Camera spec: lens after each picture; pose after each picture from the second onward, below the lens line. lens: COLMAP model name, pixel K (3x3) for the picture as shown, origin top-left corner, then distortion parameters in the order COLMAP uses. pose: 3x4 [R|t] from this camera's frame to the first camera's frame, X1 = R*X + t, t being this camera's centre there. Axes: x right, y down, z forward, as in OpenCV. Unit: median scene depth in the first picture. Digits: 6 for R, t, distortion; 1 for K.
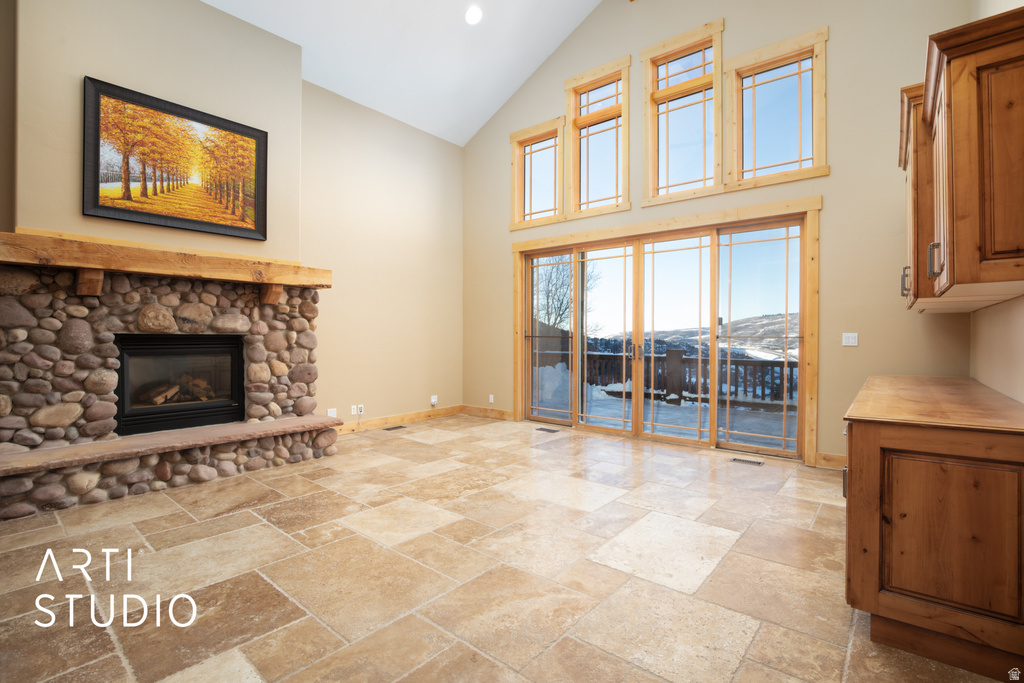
lens RADIAL K [[468.1, 0, 517.5], [0, 468.1, 340.8], [0, 0, 1]] dist [-0.034497, 0.004394]
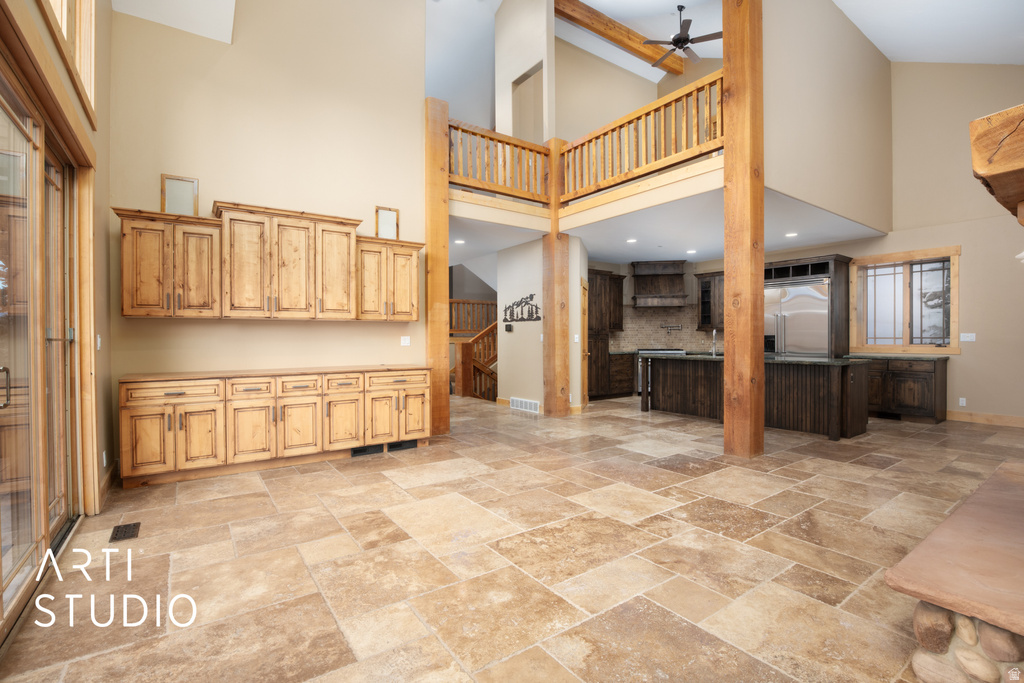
lens RADIAL K [[468.1, 0, 517.5], [0, 468.1, 340.8], [0, 0, 1]] dist [-0.034497, 0.004394]
pose [[-0.967187, 0.000209, 0.254064, -0.232277], [0.004219, 0.999875, 0.015240, -0.015696], [-0.254029, 0.015812, -0.967067, 1.715827]]
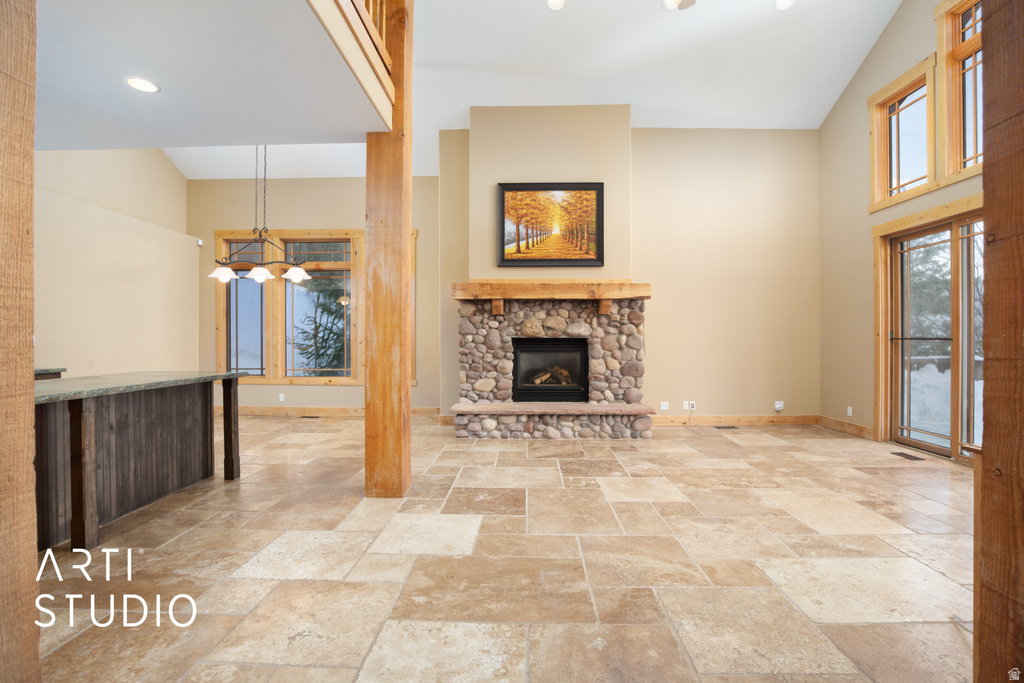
lens RADIAL K [[468.1, 0, 517.5], [0, 468.1, 340.8], [0, 0, 1]] dist [-0.034497, 0.004394]
pose [[0.623519, 0.000790, -0.781808, 0.401997], [-0.005952, 0.999975, -0.003737, 0.001752], [0.781786, 0.006983, 0.623508, -0.011694]]
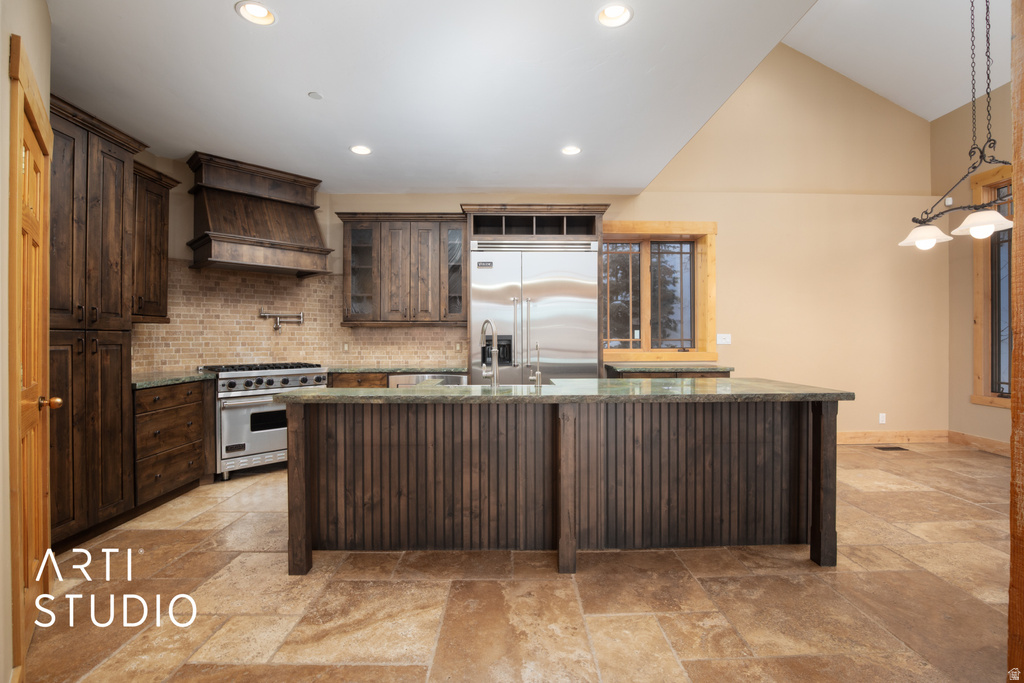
lens RADIAL K [[468.1, 0, 517.5], [0, 468.1, 340.8], [0, 0, 1]] dist [-0.034497, 0.004394]
pose [[-0.758958, 0.002705, -0.651133, -0.071921], [-0.004491, 0.999946, 0.009390, -0.000552], [0.651124, 0.010051, -0.758905, 0.336795]]
